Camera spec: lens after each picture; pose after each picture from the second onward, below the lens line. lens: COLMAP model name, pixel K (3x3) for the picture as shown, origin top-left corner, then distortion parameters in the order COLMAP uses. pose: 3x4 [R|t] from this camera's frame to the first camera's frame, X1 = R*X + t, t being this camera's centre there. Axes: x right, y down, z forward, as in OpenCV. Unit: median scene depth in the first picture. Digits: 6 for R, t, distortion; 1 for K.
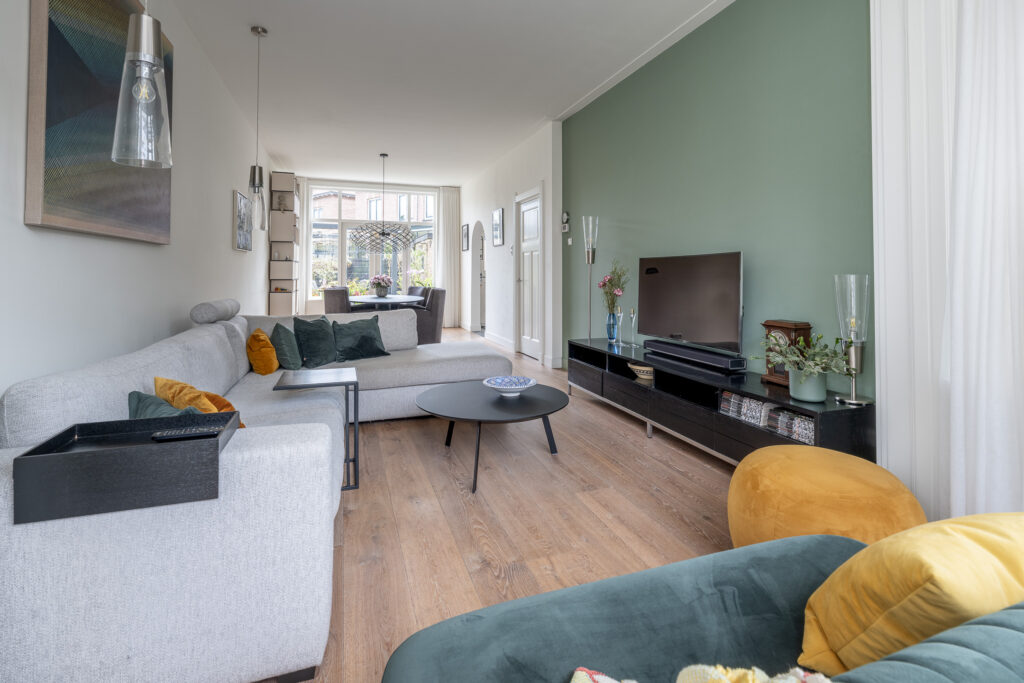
lens RADIAL K [[471.5, 0, 520.7], [0, 471.5, 273.2], [0, 0, 1]] dist [-0.003977, 0.001690]
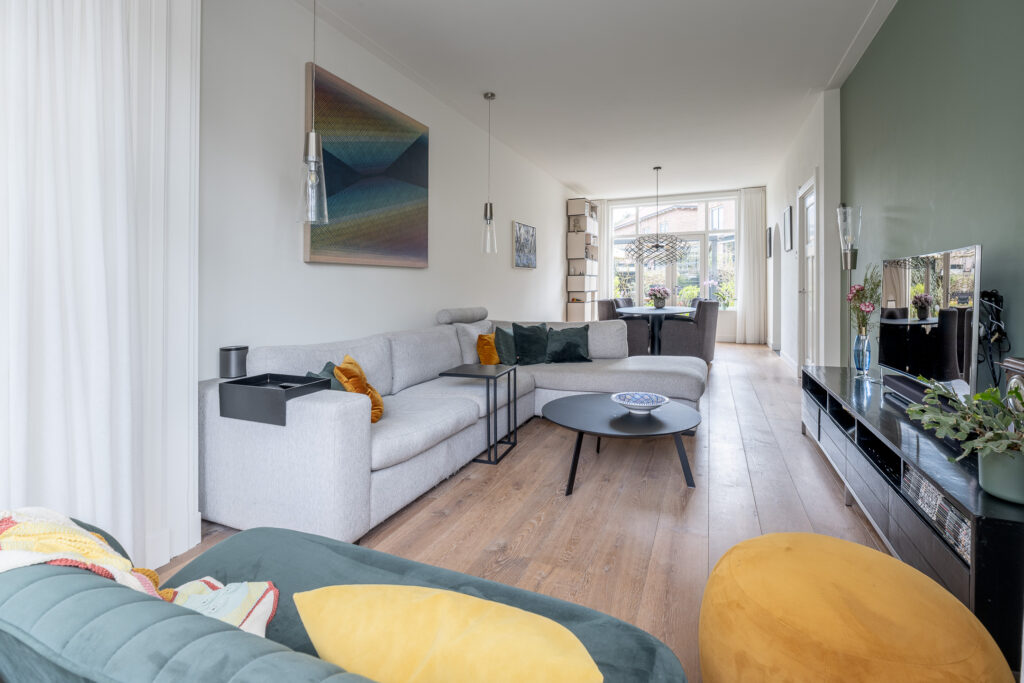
lens RADIAL K [[471.5, 0, 525.1], [0, 471.5, 289.1], [0, 0, 1]] dist [-0.003977, 0.001690]
pose [[0.744535, -0.007356, -0.667543, 0.350458], [0.014004, 0.999891, 0.004602, 0.001087], [0.667436, -0.012775, 0.744557, 0.108986]]
